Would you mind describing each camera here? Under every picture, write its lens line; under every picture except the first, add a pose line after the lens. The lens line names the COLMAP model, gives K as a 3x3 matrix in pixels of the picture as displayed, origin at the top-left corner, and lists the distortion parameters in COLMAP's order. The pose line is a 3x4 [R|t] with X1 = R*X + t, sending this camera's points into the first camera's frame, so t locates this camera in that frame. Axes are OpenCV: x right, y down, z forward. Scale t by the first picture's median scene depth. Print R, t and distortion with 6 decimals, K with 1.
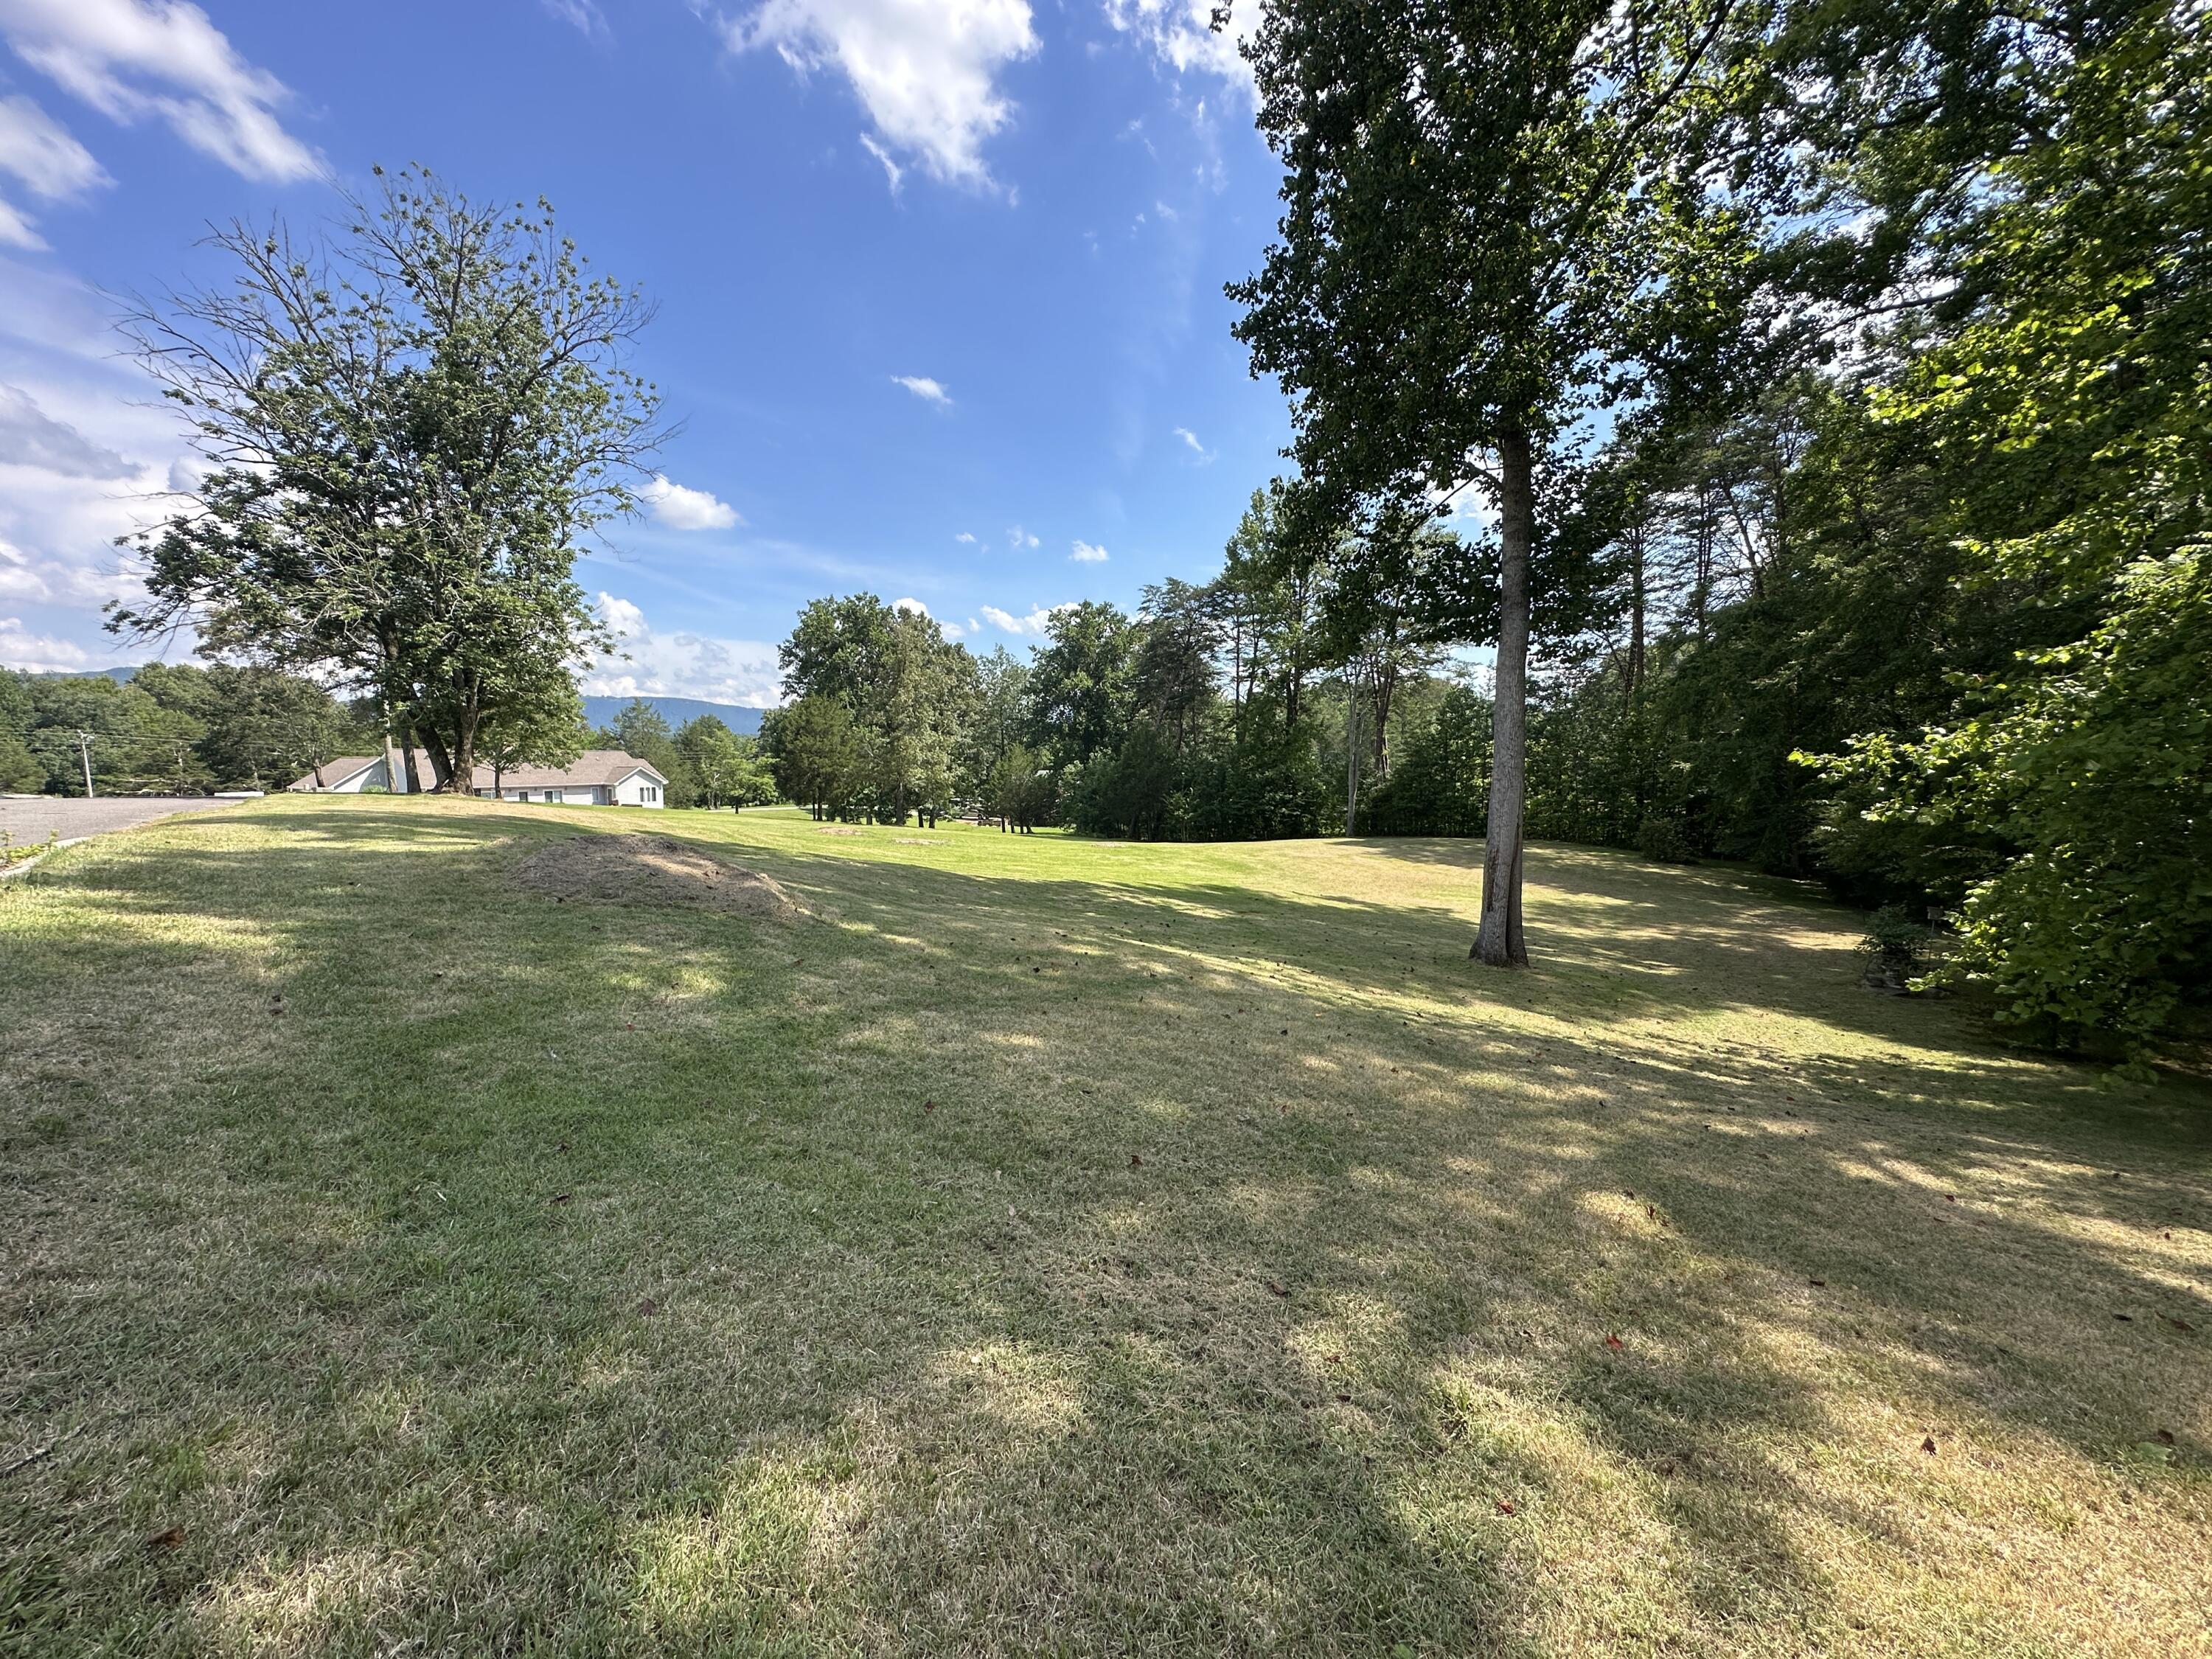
lens RADIAL K [[884.1, 0, 1105.6], [0, 884.1, 827.9], [0, 0, 1]] dist [-0.004502, 0.001363]
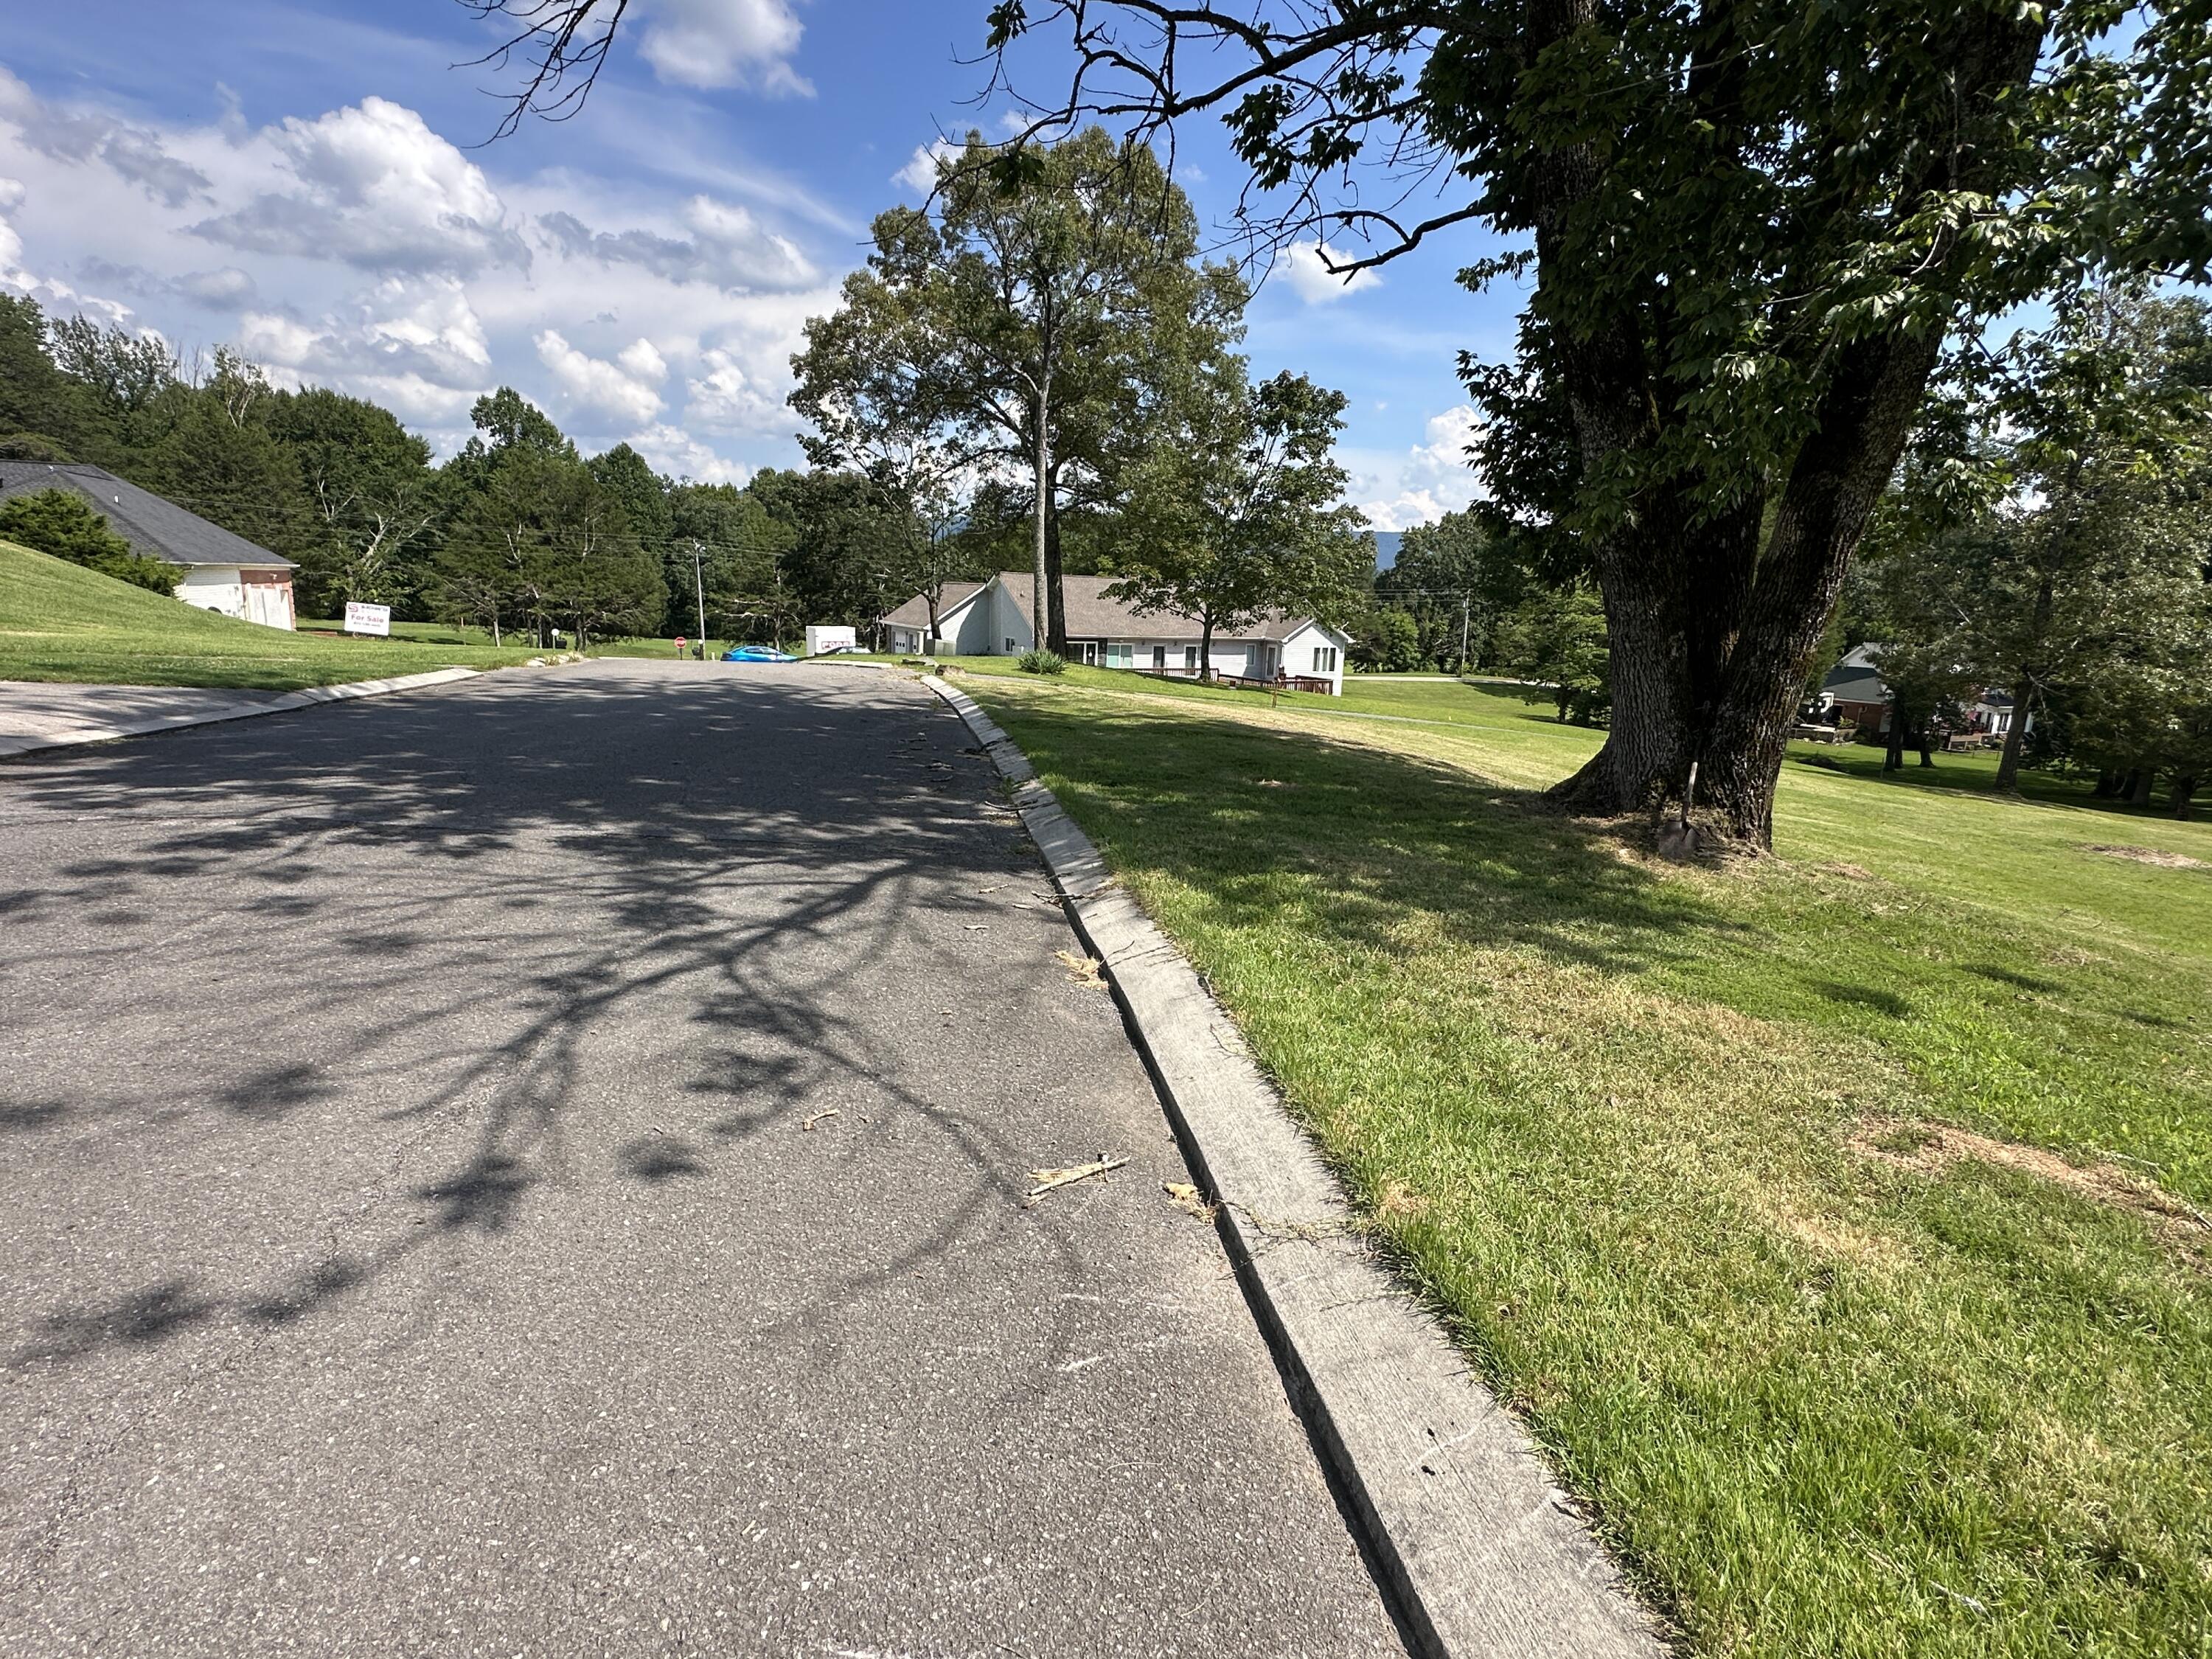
lens RADIAL K [[1122.2, 0, 1104.7], [0, 1122.2, 839.0], [0, 0, 1]] dist [-0.006675, 0.001803]
pose [[0.857085, 0.144567, -0.494475, -0.618365], [-0.078624, 0.985282, 0.151781, -0.053499], [0.509140, -0.091211, 0.855837, 0.618664]]
